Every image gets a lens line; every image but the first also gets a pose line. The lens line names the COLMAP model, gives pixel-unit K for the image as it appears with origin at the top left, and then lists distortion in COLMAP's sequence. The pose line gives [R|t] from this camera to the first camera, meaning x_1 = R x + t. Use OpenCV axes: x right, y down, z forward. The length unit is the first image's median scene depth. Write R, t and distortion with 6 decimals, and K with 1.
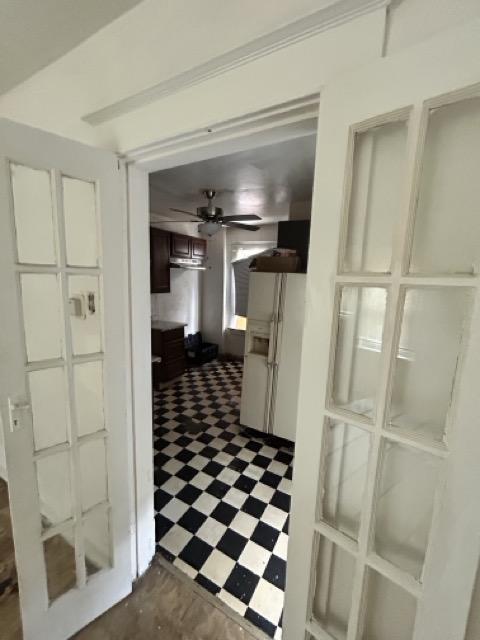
lens RADIAL K [[261.0, 0, 238.8], [0, 261.0, 320.3], [0, 0, 1]] dist [-0.000481, 0.000727]
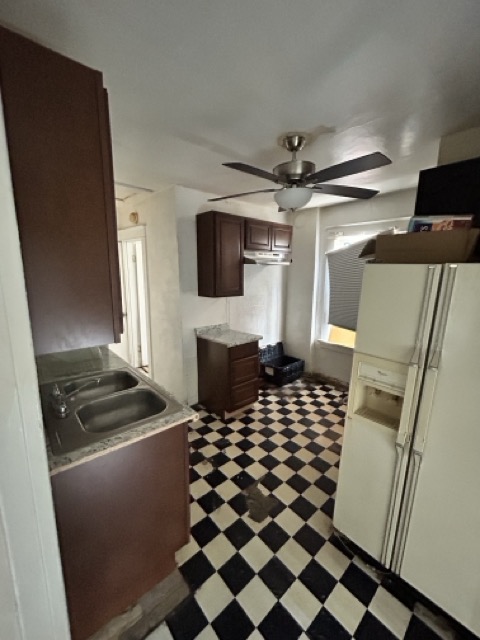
lens RADIAL K [[261.0, 0, 239.0], [0, 261.0, 320.9], [0, 0, 1]] dist [-0.000481, 0.000727]
pose [[0.942995, 0.032792, -0.331189, -0.010628], [-0.027783, 0.999417, 0.019848, -0.045233], [0.331646, -0.009515, 0.943356, 0.251802]]
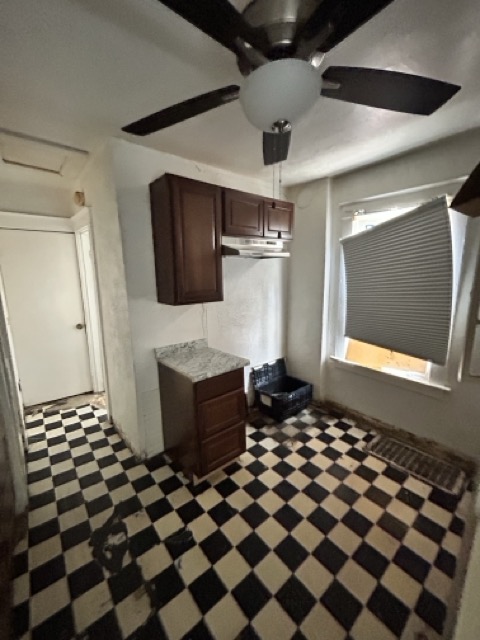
lens RADIAL K [[261.0, 0, 241.0], [0, 261.0, 321.3], [0, 0, 1]] dist [-0.000481, 0.000727]
pose [[0.932442, 0.019571, -0.360790, -0.026297], [-0.012356, 0.999675, 0.022293, -0.076265], [0.361109, -0.016329, 0.932380, 0.499592]]
